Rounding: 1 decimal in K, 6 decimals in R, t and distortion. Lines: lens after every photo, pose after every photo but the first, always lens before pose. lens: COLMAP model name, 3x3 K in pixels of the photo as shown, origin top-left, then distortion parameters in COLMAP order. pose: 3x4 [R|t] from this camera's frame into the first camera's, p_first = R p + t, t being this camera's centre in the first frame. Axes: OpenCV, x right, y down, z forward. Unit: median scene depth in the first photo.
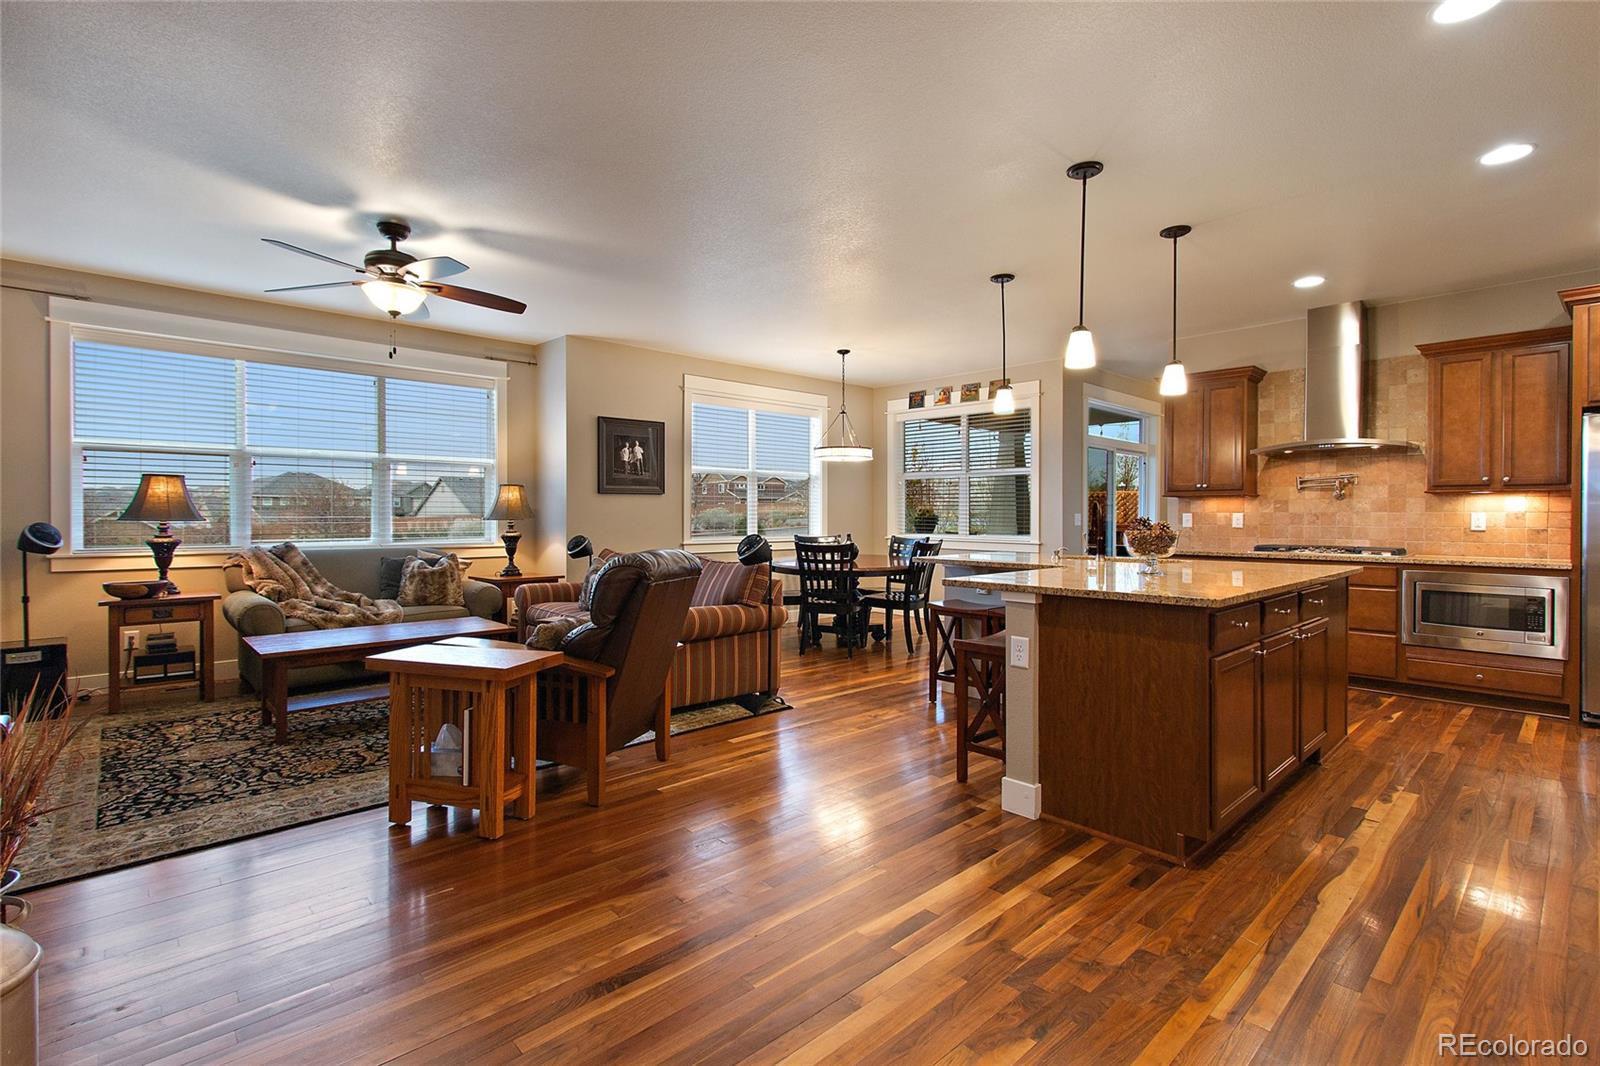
lens RADIAL K [[735.2, 0, 774.1], [0, 735.2, 521.1], [0, 0, 1]] dist [-0.003573, -0.000320]
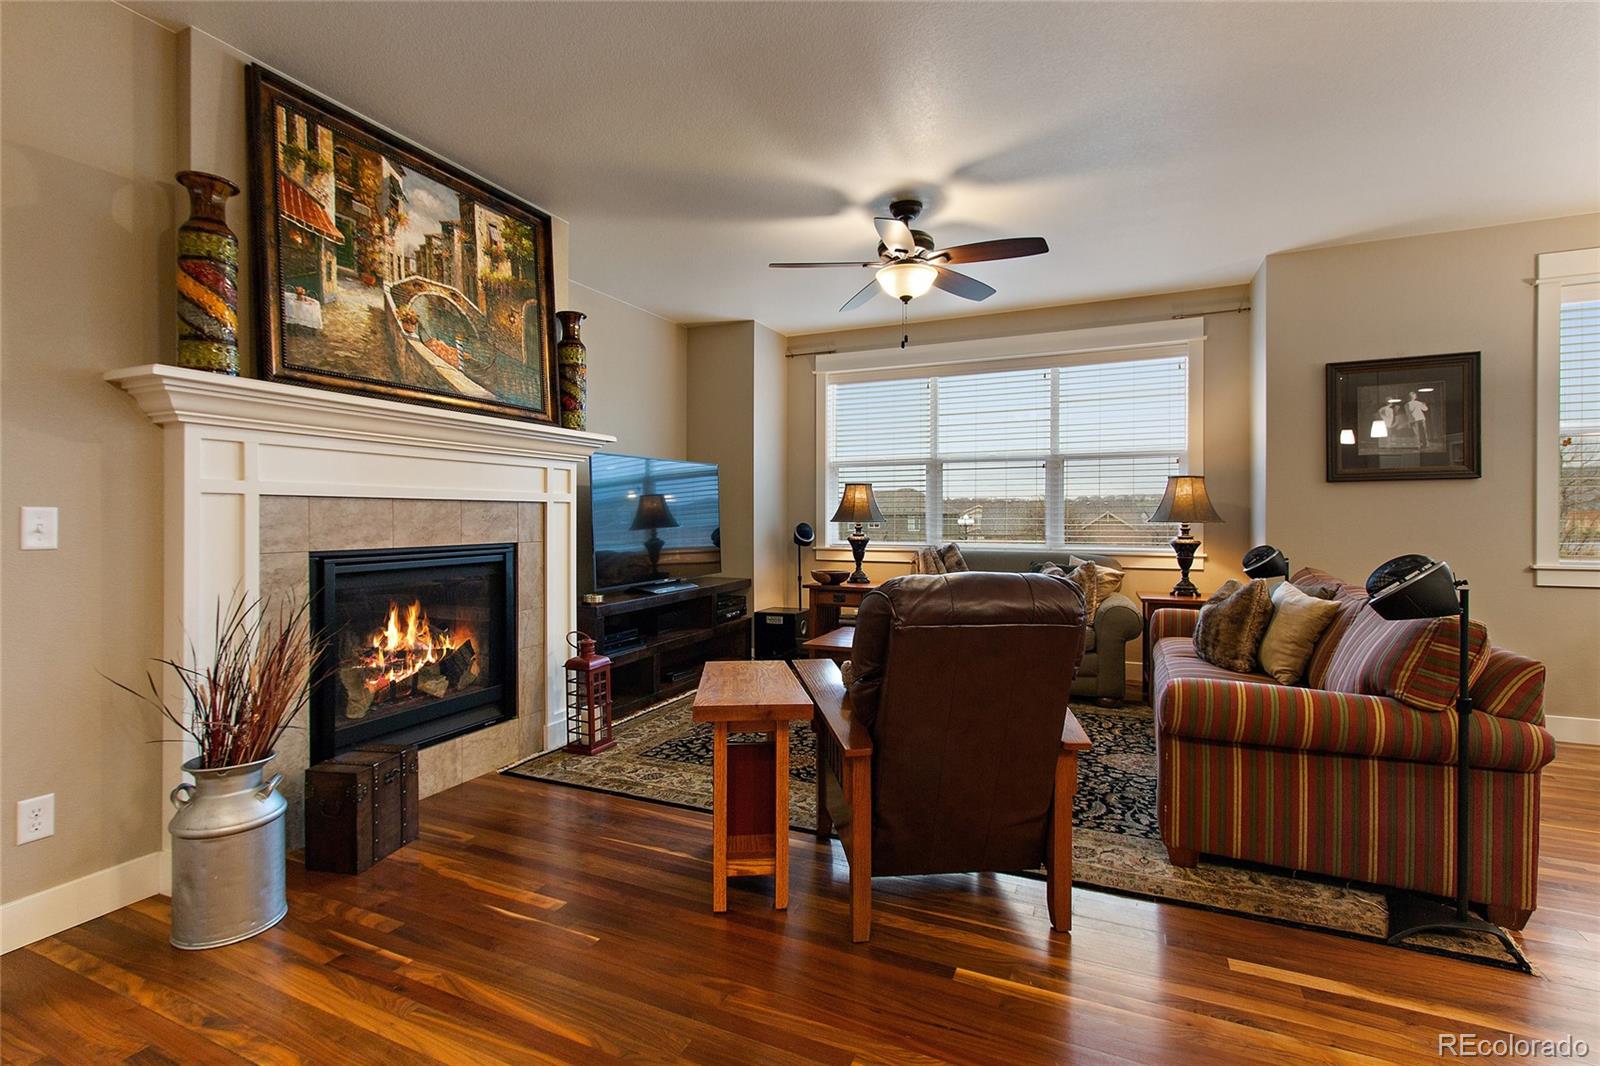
lens RADIAL K [[730.2, 0, 798.6], [0, 730.2, 520.6], [0, 0, 1]] dist [0.002072, -0.000051]
pose [[0.400211, 0.002851, -0.916419, 0.238675], [-0.005130, 0.999986, 0.000870, -0.002718], [0.916409, 0.004353, 0.400220, 0.444918]]
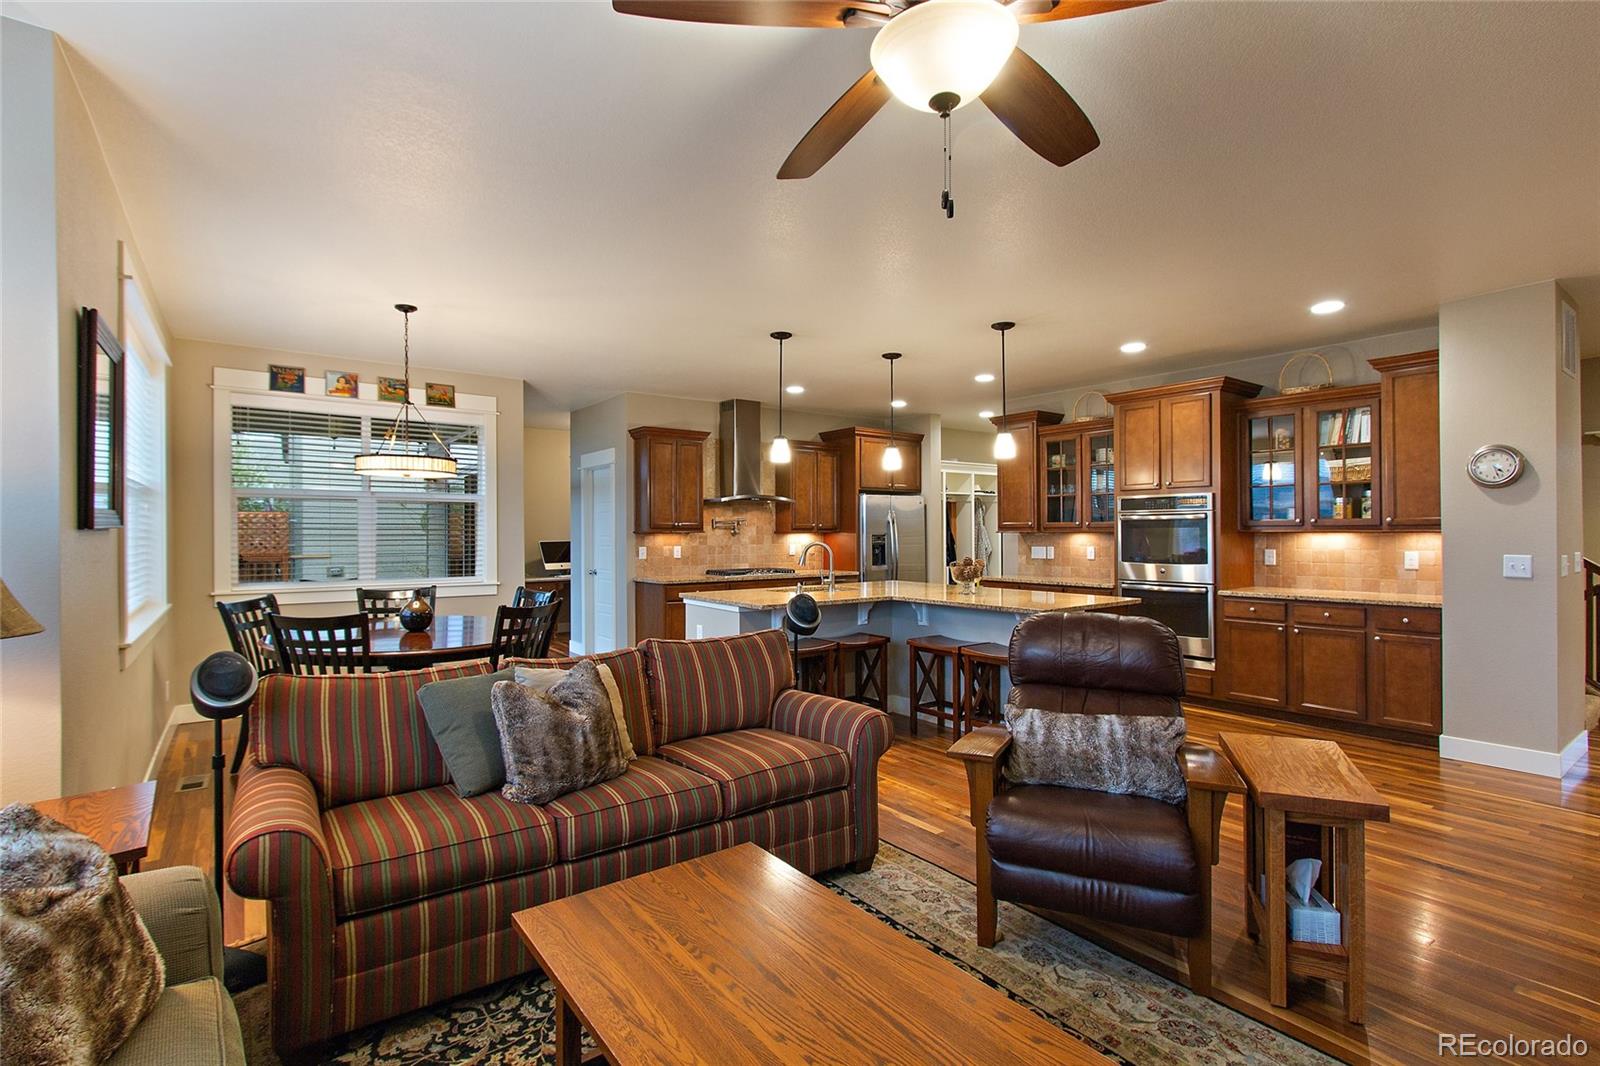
lens RADIAL K [[750.4, 0, 786.6], [0, 750.4, 530.0], [0, 0, 1]] dist [-0.001253, -0.000306]
pose [[0.092332, -0.000969, 0.995728, -0.787928], [0.010137, 0.999949, 0.000034, -0.047157], [-0.995677, 0.010091, 0.092337, 0.908024]]
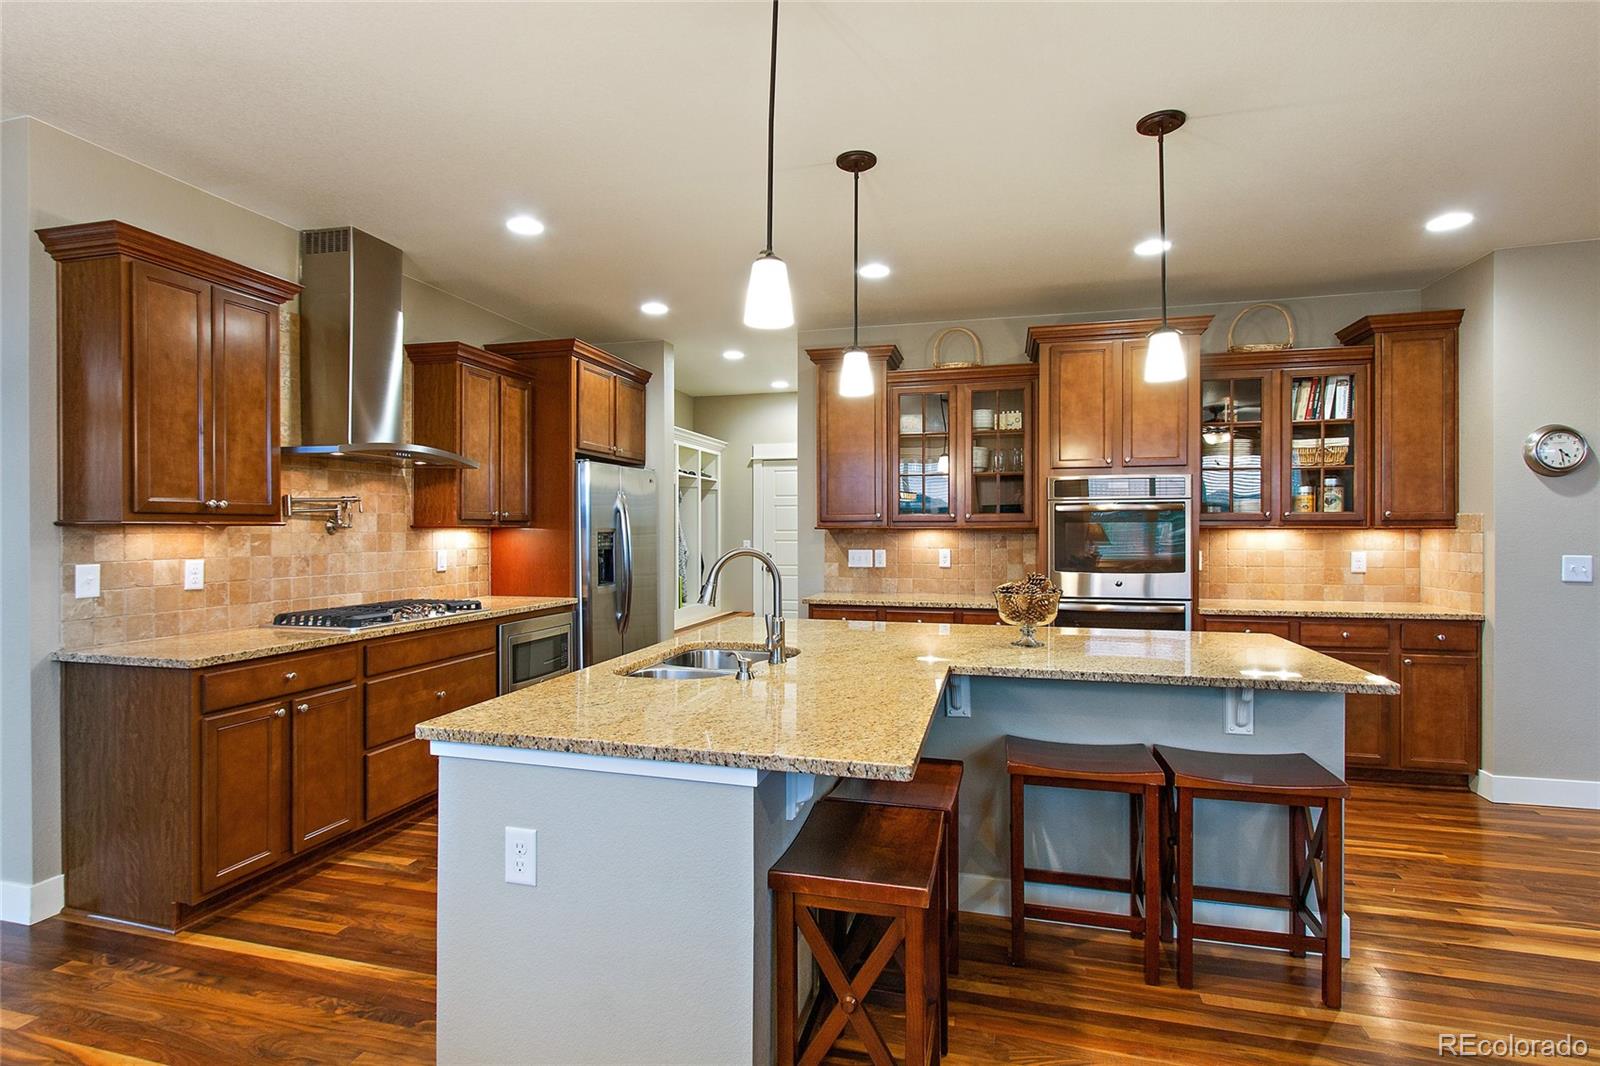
lens RADIAL K [[788.6, 0, 789.2], [0, 788.6, 530.9], [0, 0, 1]] dist [0.000283, -0.000952]
pose [[-0.548285, -0.004466, 0.836280, -0.037322], [0.003603, 0.999964, 0.007703, -0.042640], [-0.836284, 0.007236, -0.548249, 1.239377]]
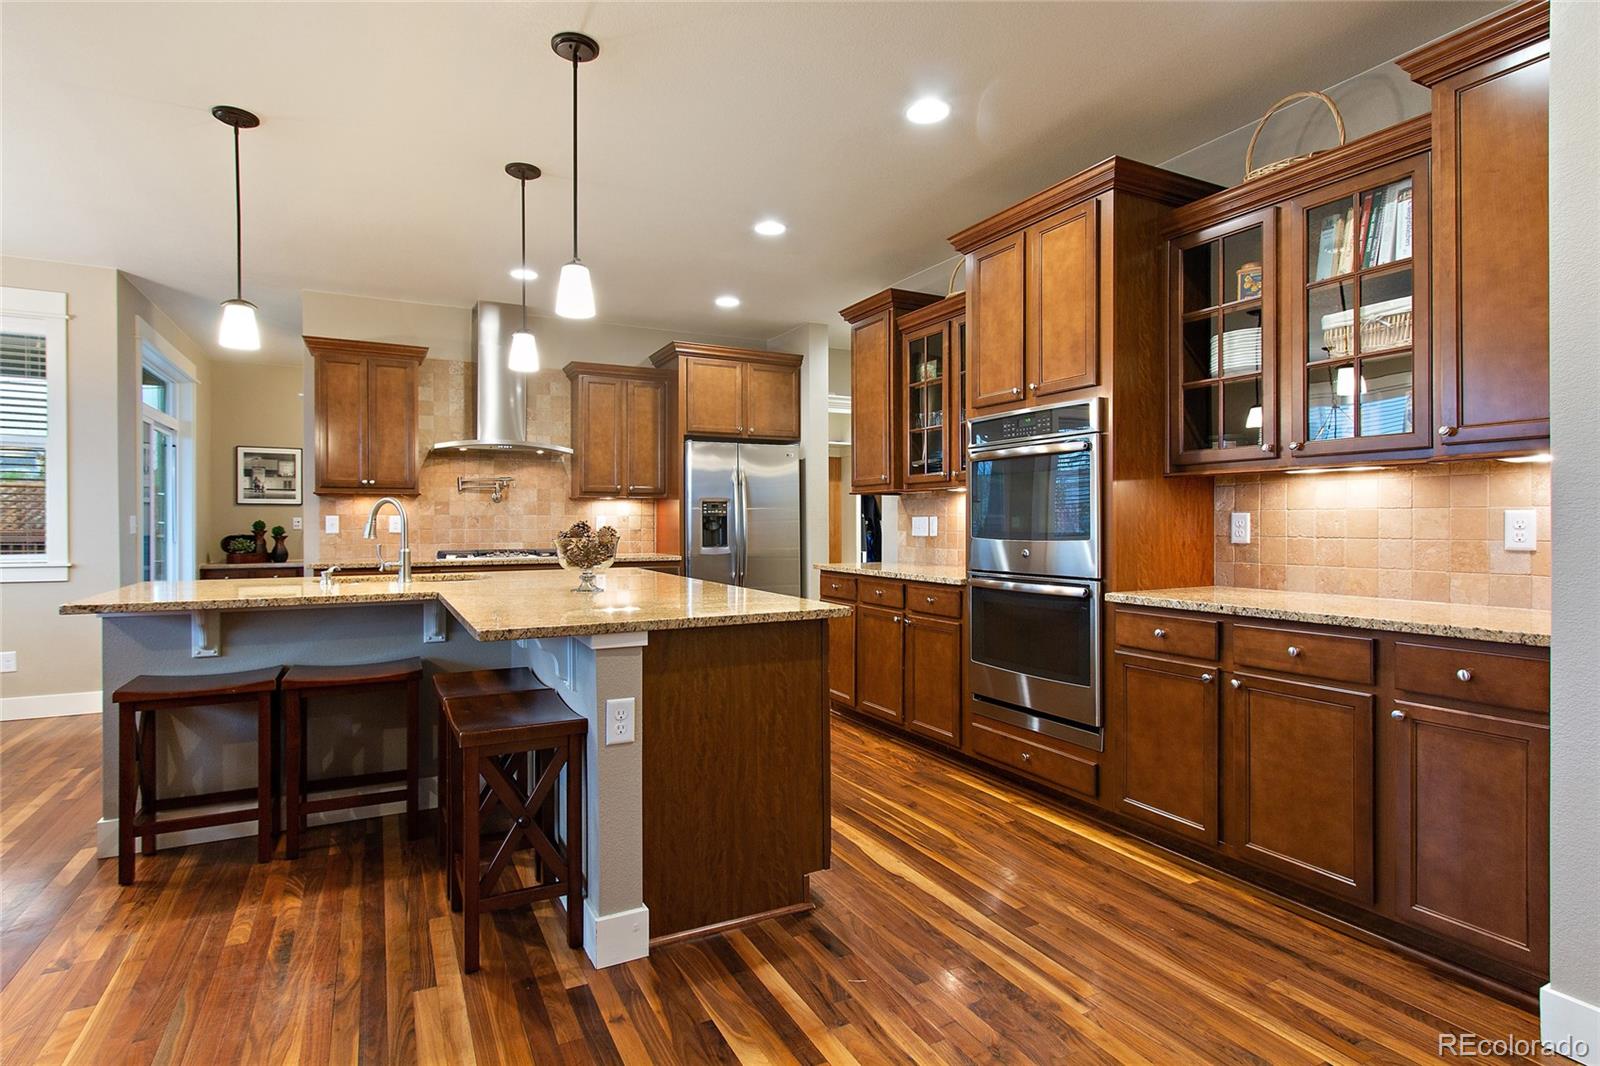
lens RADIAL K [[806.9, 0, 794.2], [0, 806.9, 526.8], [0, 0, 1]] dist [0.000492, -0.000903]
pose [[0.244348, -0.010151, 0.969635, -0.213909], [0.007699, 0.999934, 0.008527, -0.002949], [-0.969657, 0.005382, 0.244410, 0.415830]]
